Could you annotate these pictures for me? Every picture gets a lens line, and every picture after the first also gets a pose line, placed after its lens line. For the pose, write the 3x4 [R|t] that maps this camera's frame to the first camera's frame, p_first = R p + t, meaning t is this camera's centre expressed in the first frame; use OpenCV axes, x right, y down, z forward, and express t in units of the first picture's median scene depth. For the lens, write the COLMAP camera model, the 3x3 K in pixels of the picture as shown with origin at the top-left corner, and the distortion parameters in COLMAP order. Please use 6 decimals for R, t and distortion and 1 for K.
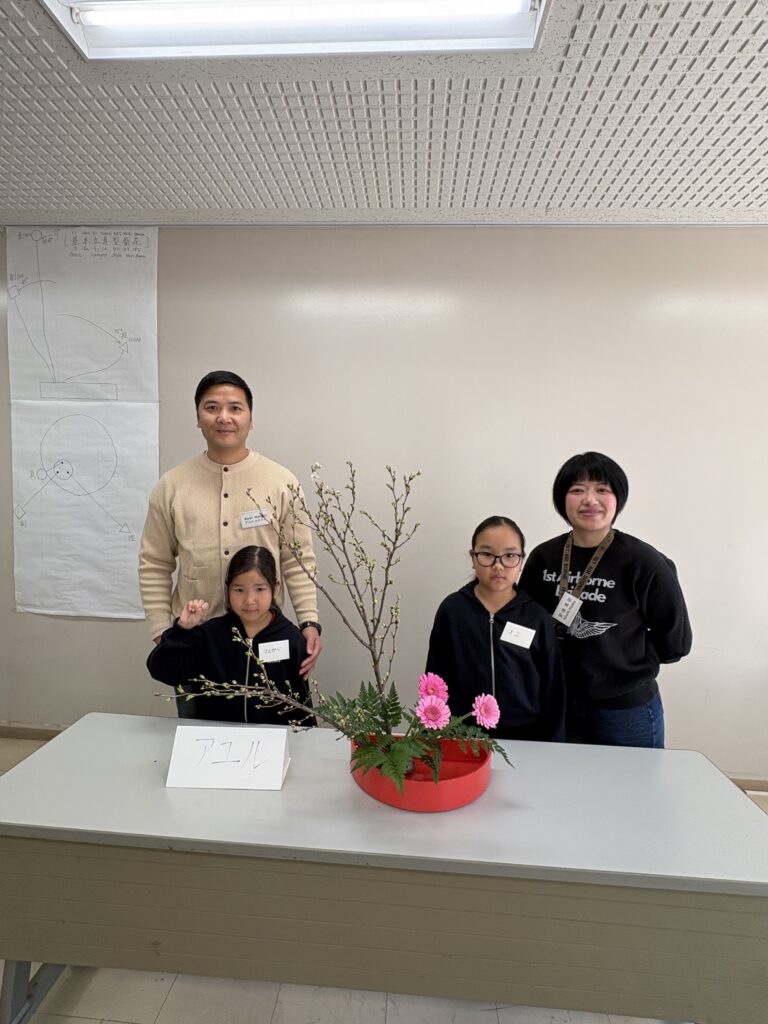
lens RADIAL K [[449.7, 0, 384.0], [0, 449.7, 512.0], [0, 0, 1]] dist [0.001570, -0.000894]
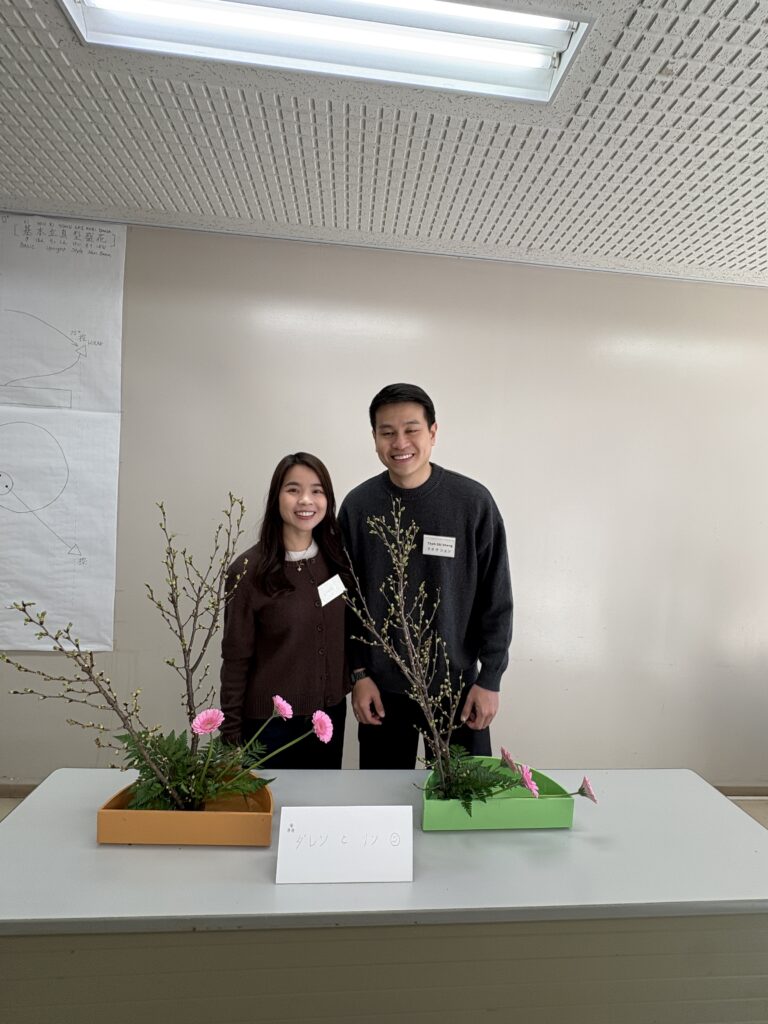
lens RADIAL K [[458.0, 0, 382.8], [0, 458.0, 519.8], [0, 0, 1]] dist [-0.000100, 0.000419]
pose [[0.989732, 0.016398, 0.141992, -0.123045], [-0.012218, 0.999467, -0.030261, -0.005398], [-0.142413, 0.028216, 0.989405, 0.008558]]
